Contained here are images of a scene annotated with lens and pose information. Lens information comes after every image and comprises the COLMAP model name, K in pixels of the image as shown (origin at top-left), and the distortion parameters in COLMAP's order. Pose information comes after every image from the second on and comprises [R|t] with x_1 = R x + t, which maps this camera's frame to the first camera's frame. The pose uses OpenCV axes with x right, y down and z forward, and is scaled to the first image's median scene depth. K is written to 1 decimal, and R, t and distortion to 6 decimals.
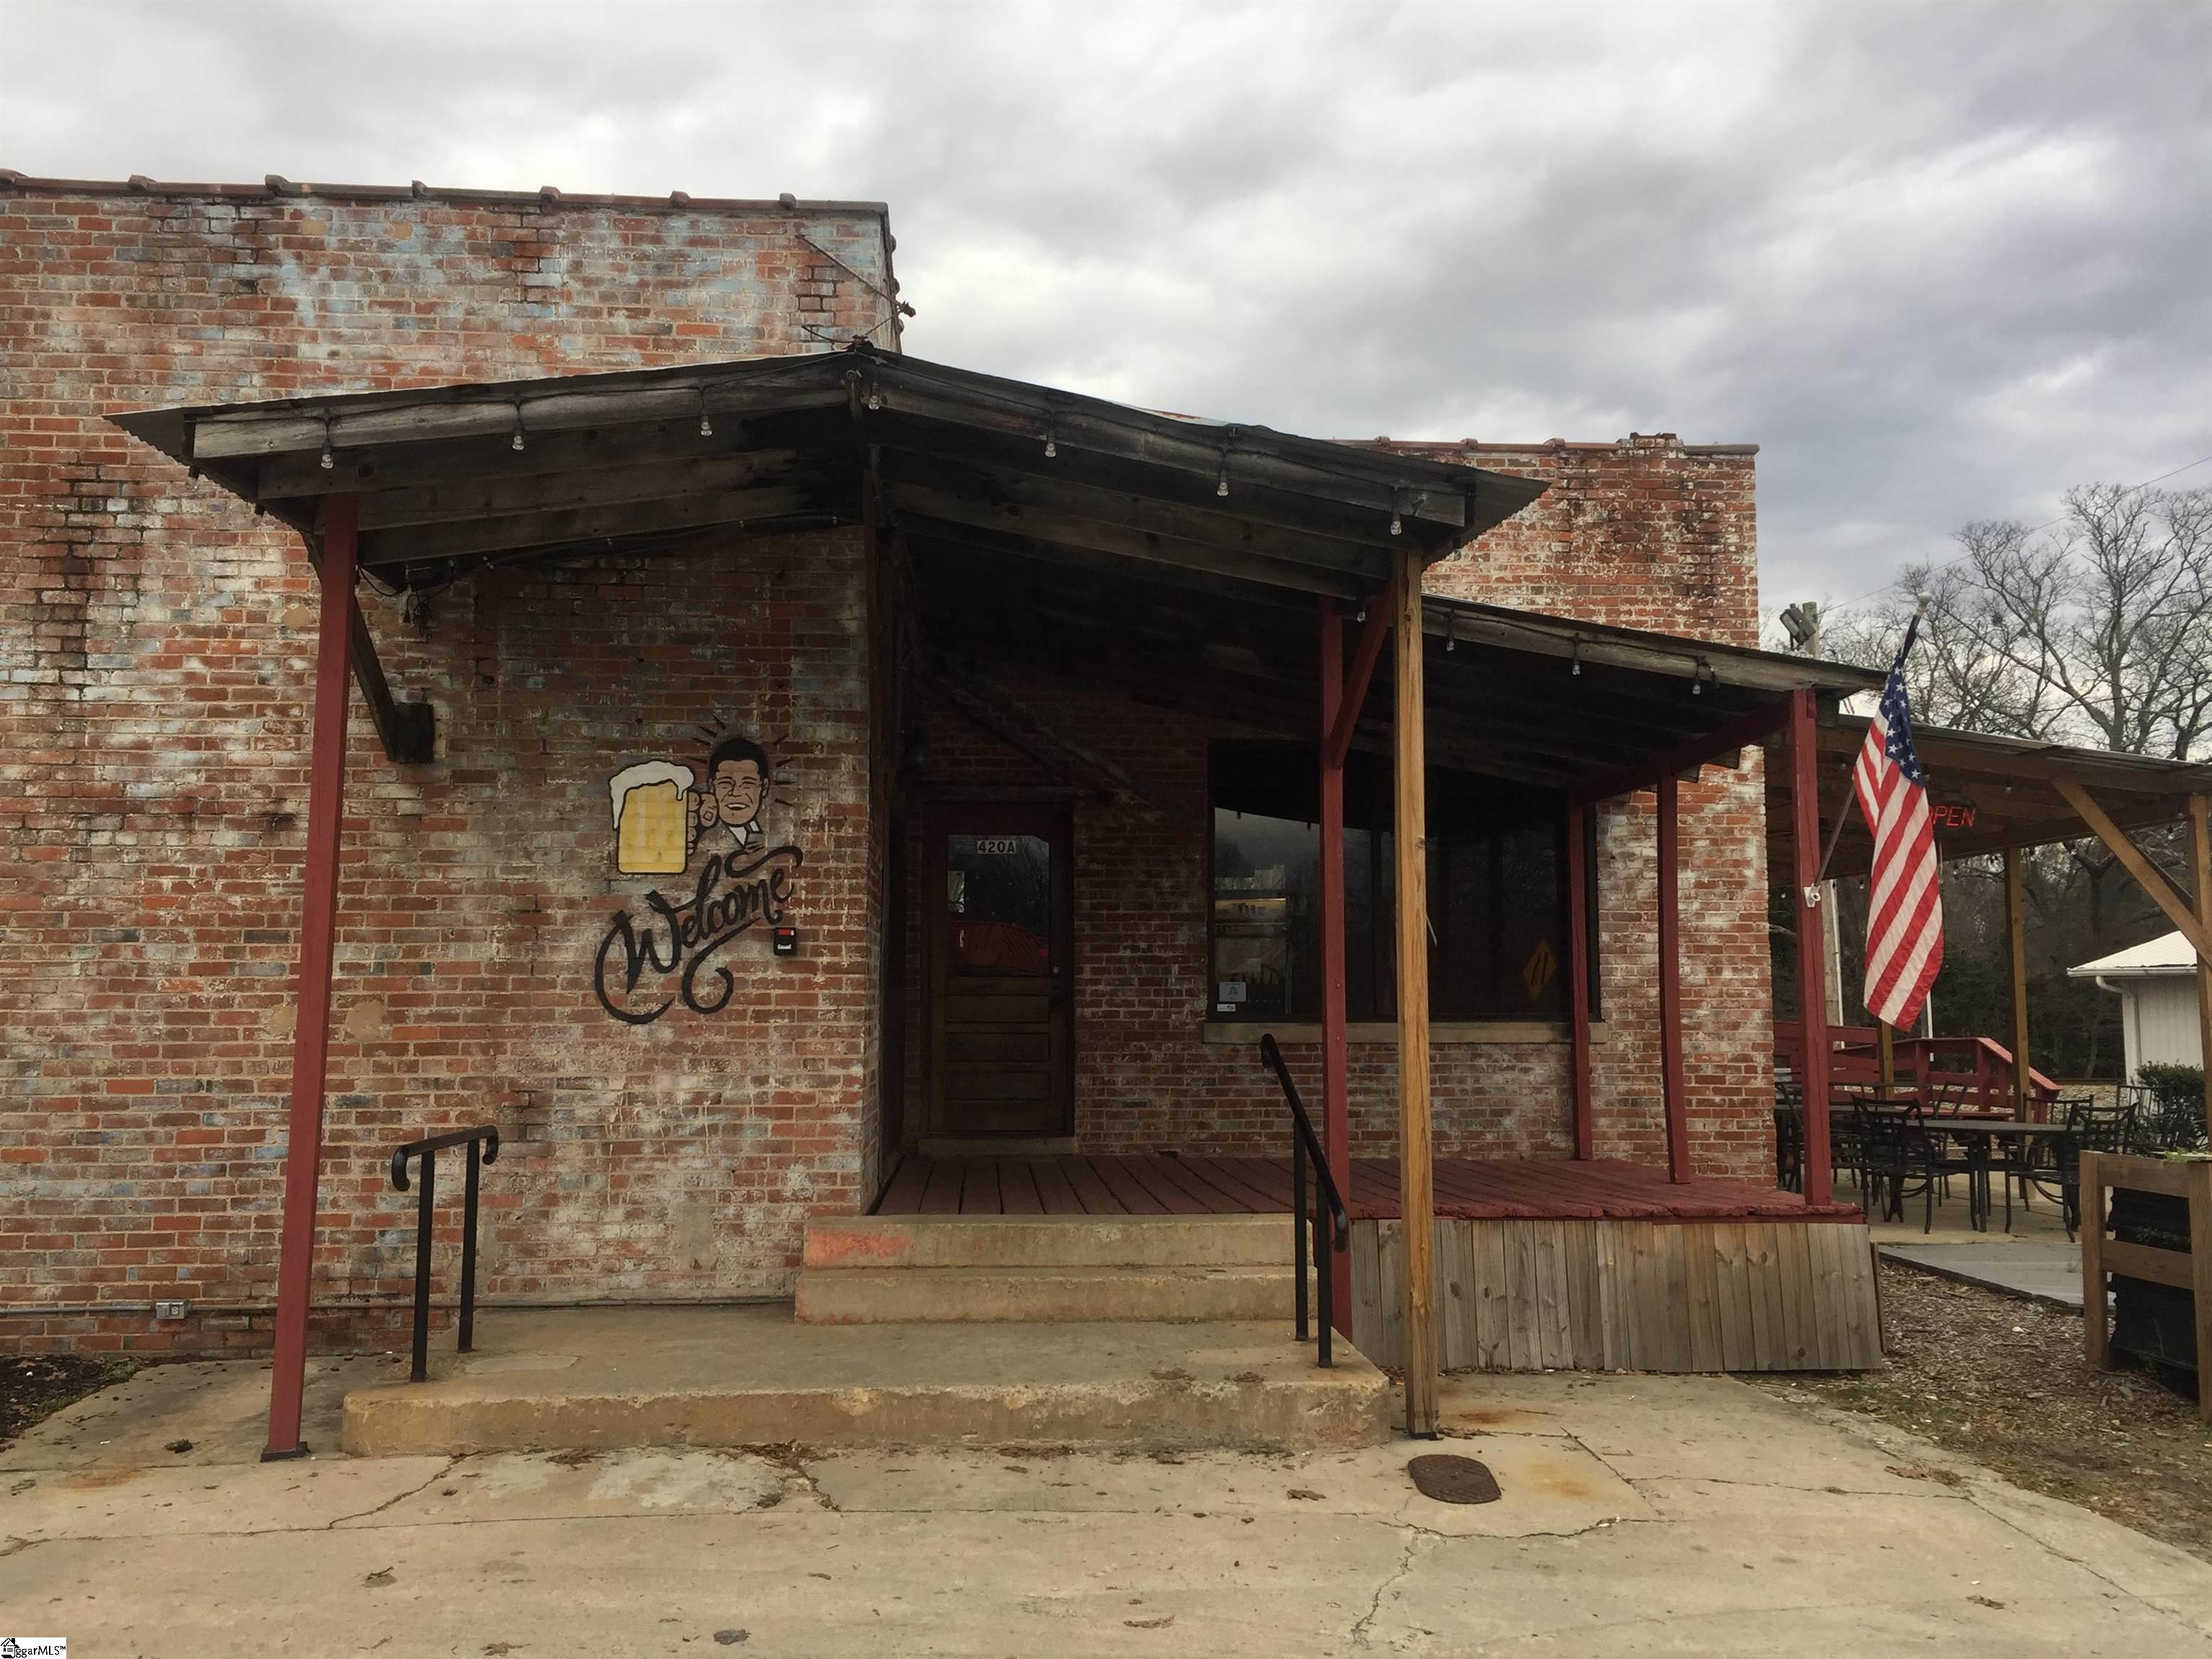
lens RADIAL K [[1858.2, 0, 1111.5], [0, 1858.2, 825.0], [0, 0, 1]] dist [0.068429, -0.081828]
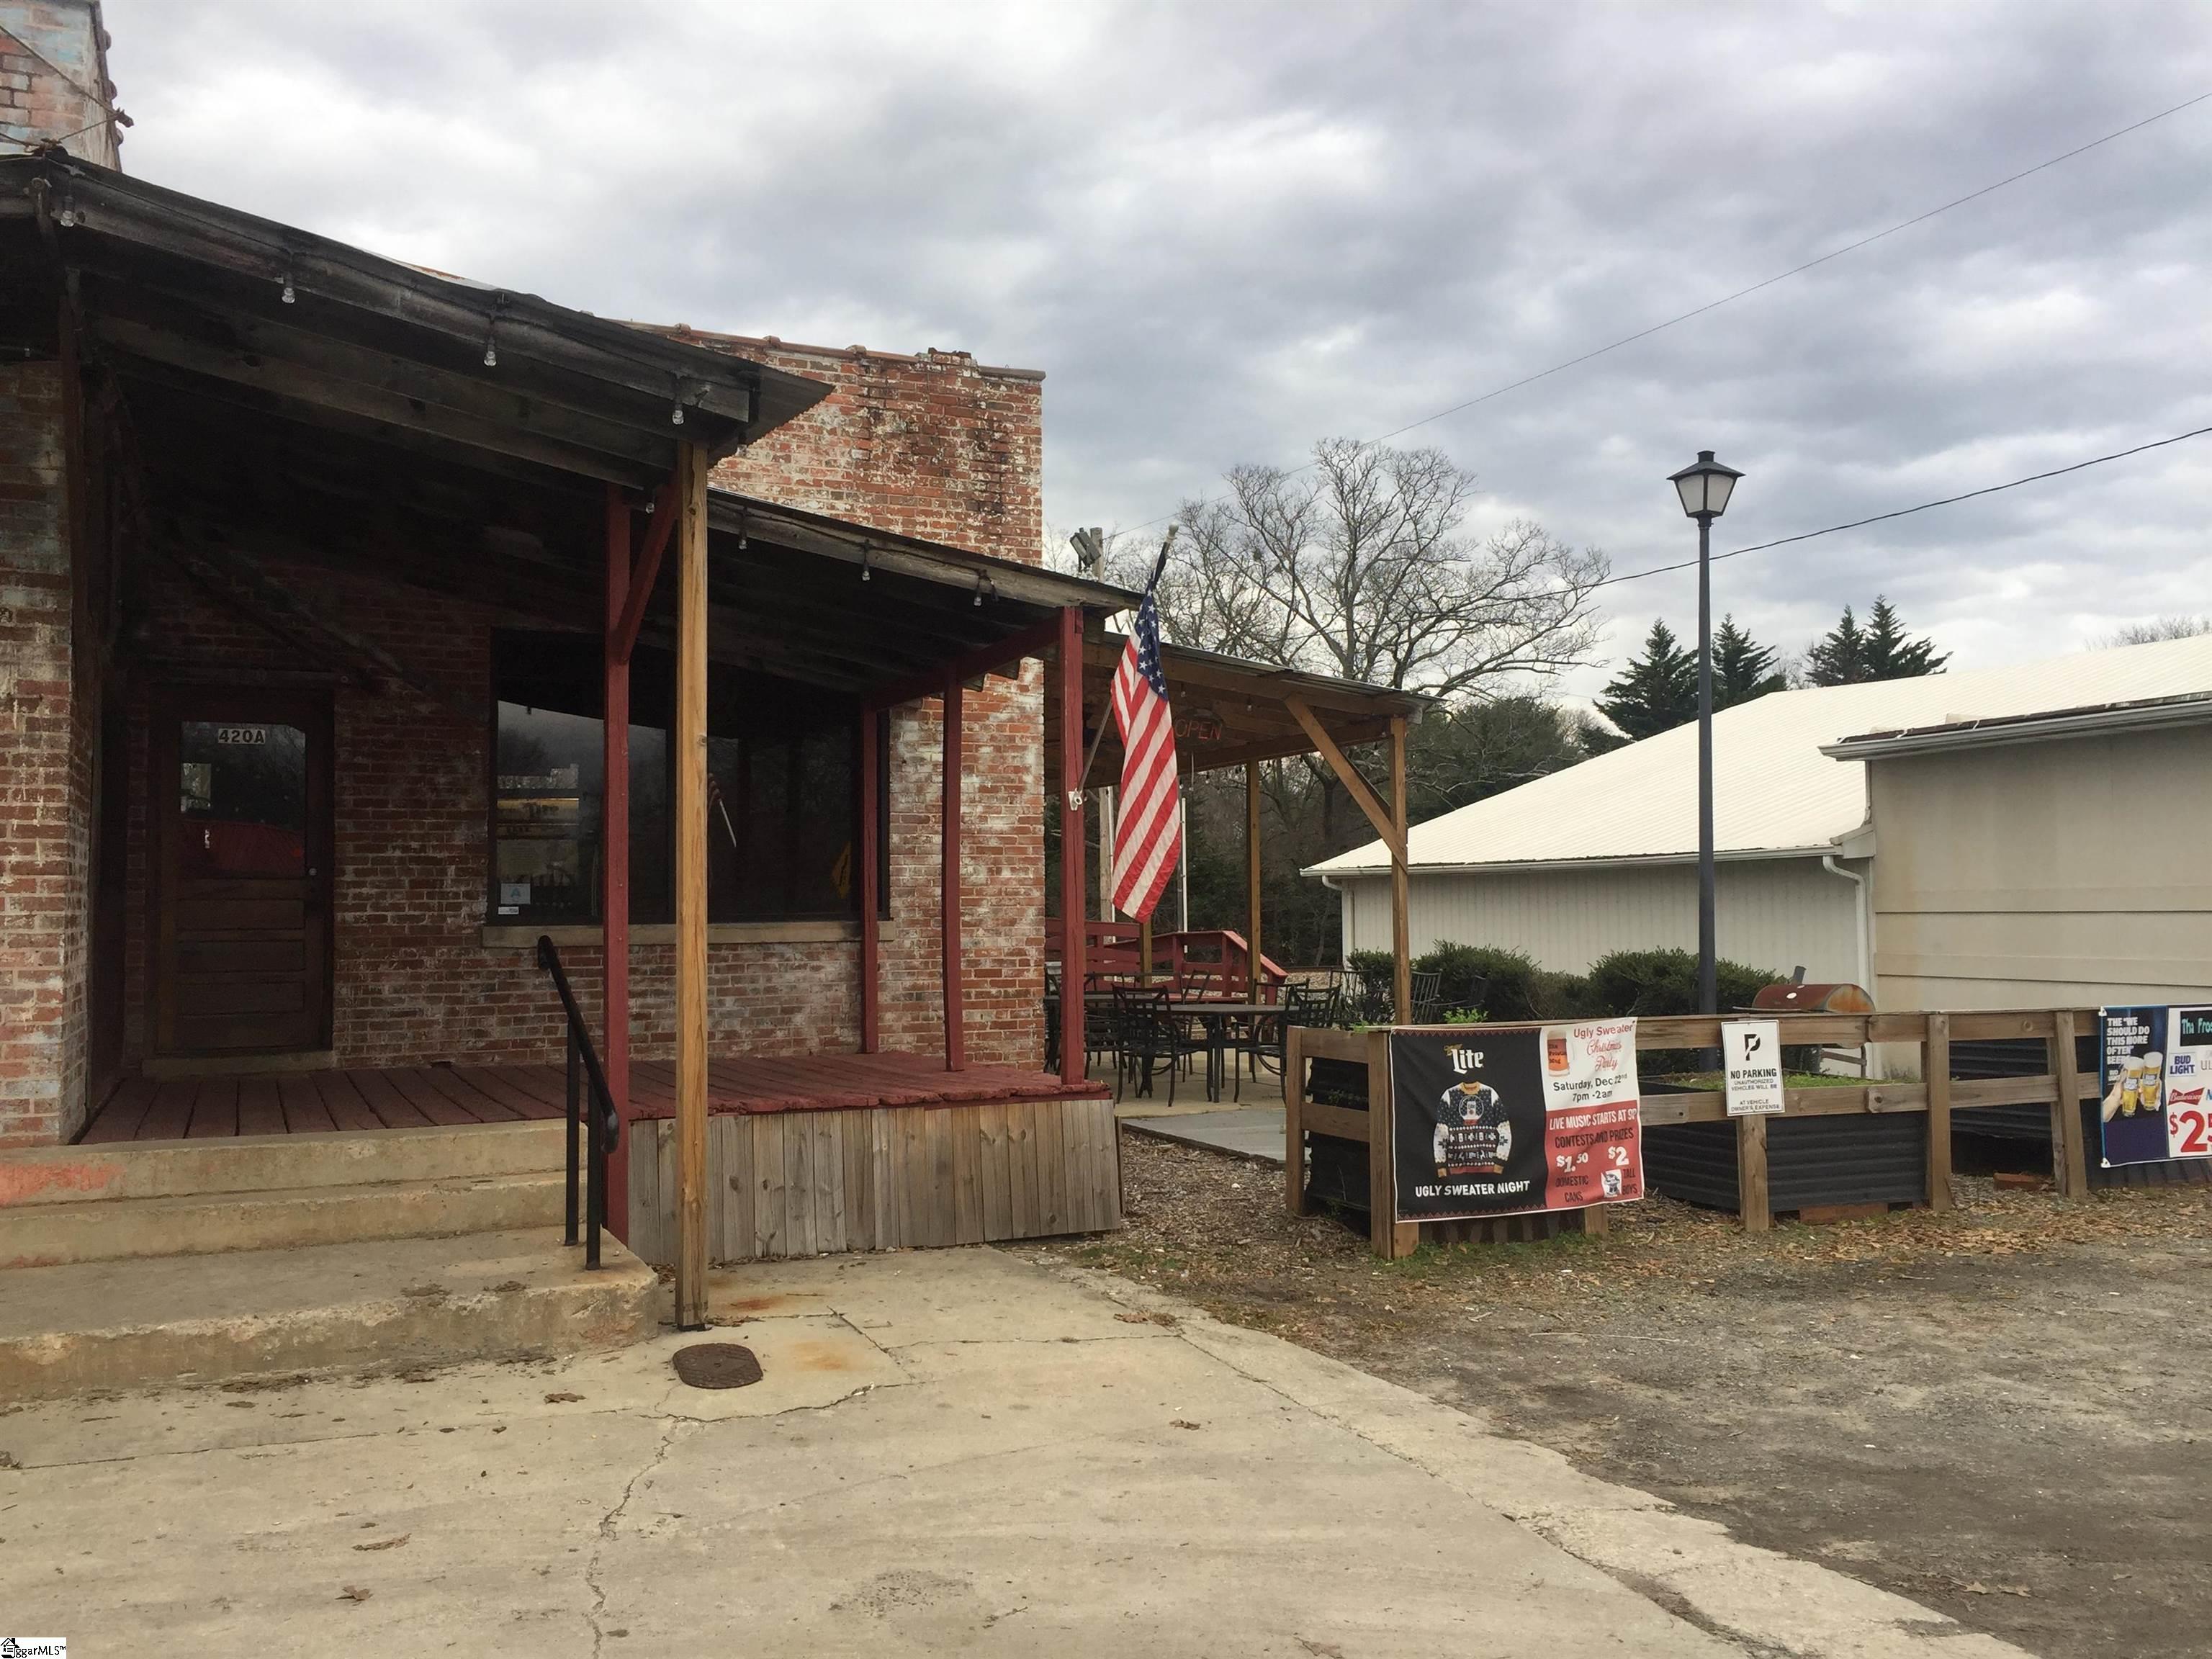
lens RADIAL K [[1858.2, 0, 1102.3], [0, 1858.2, 824.3], [0, 0, 1]] dist [0.068429, -0.081828]
pose [[0.936111, 0.007944, 0.351615, 0.010975], [-0.025904, 0.998587, 0.046404, 0.001613], [-0.350749, -0.052548, 0.934994, -0.004397]]
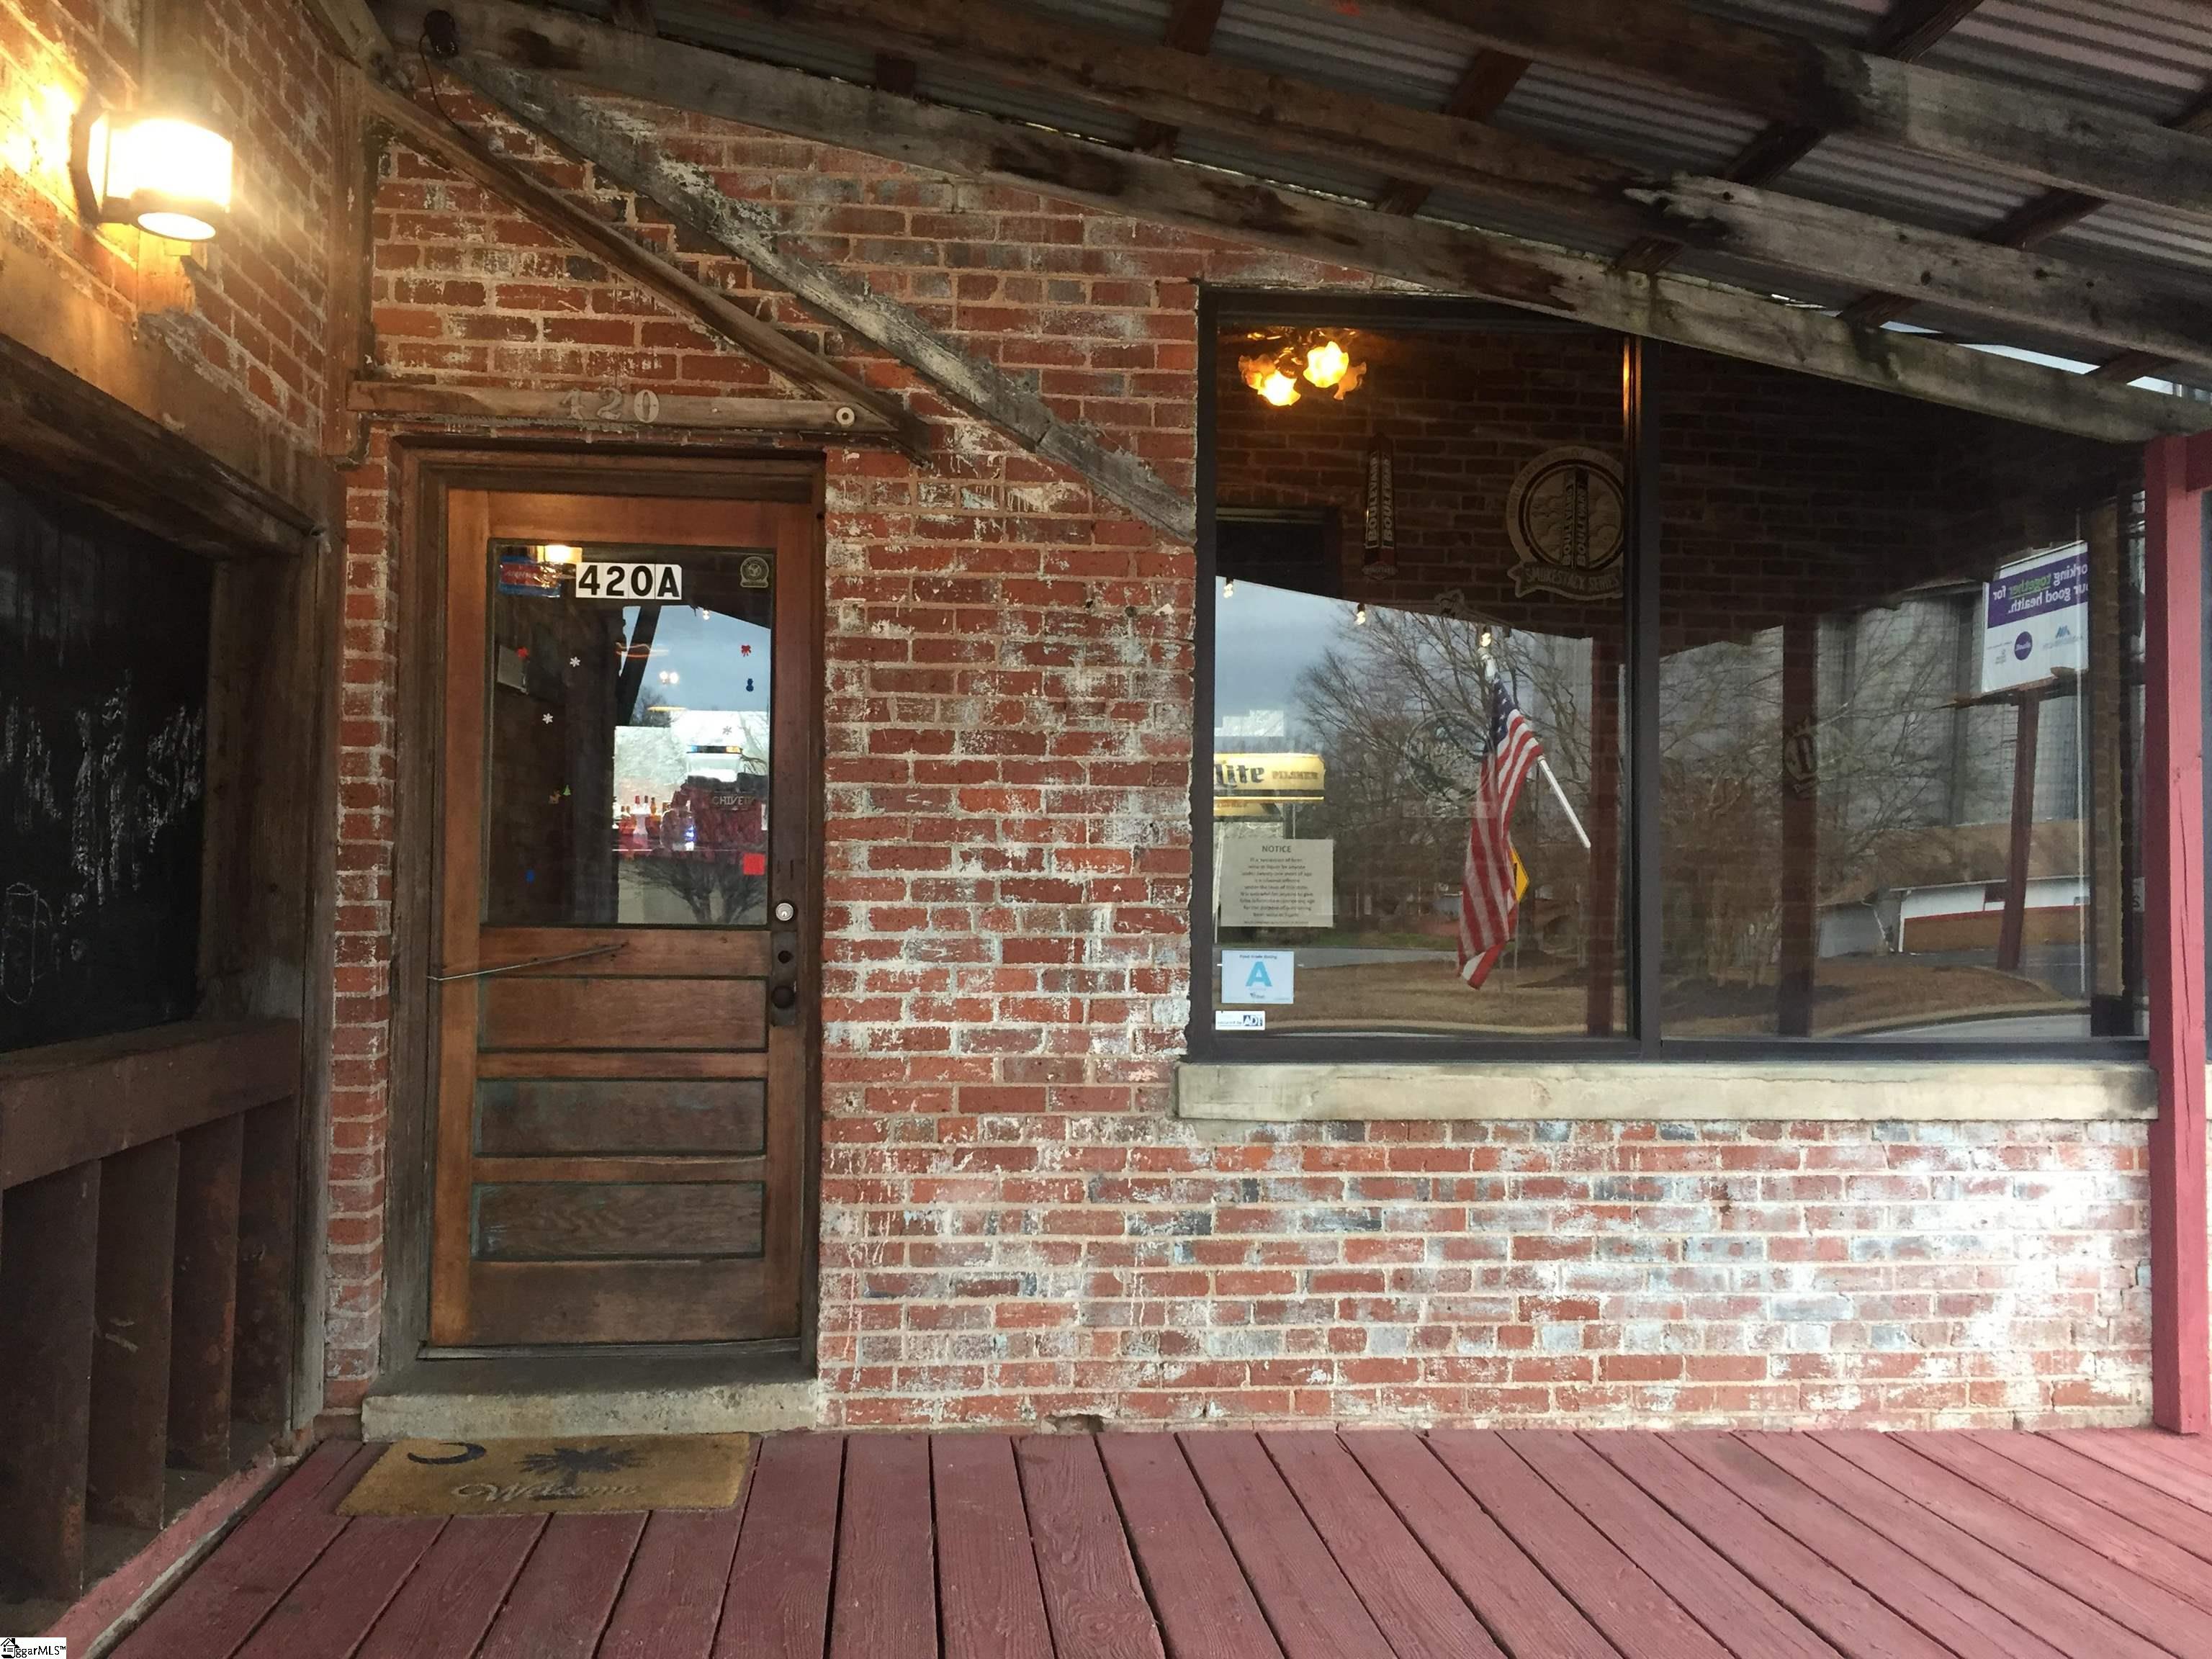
lens RADIAL K [[1858.2, 0, 1093.8], [0, 1858.2, 831.1], [0, 0, 1]] dist [0.068429, -0.081828]
pose [[0.999172, 0.010904, 0.039194, 0.021040], [-0.013374, 0.997904, 0.063321, 0.044442], [-0.038421, -0.063793, 0.997223, 0.748578]]
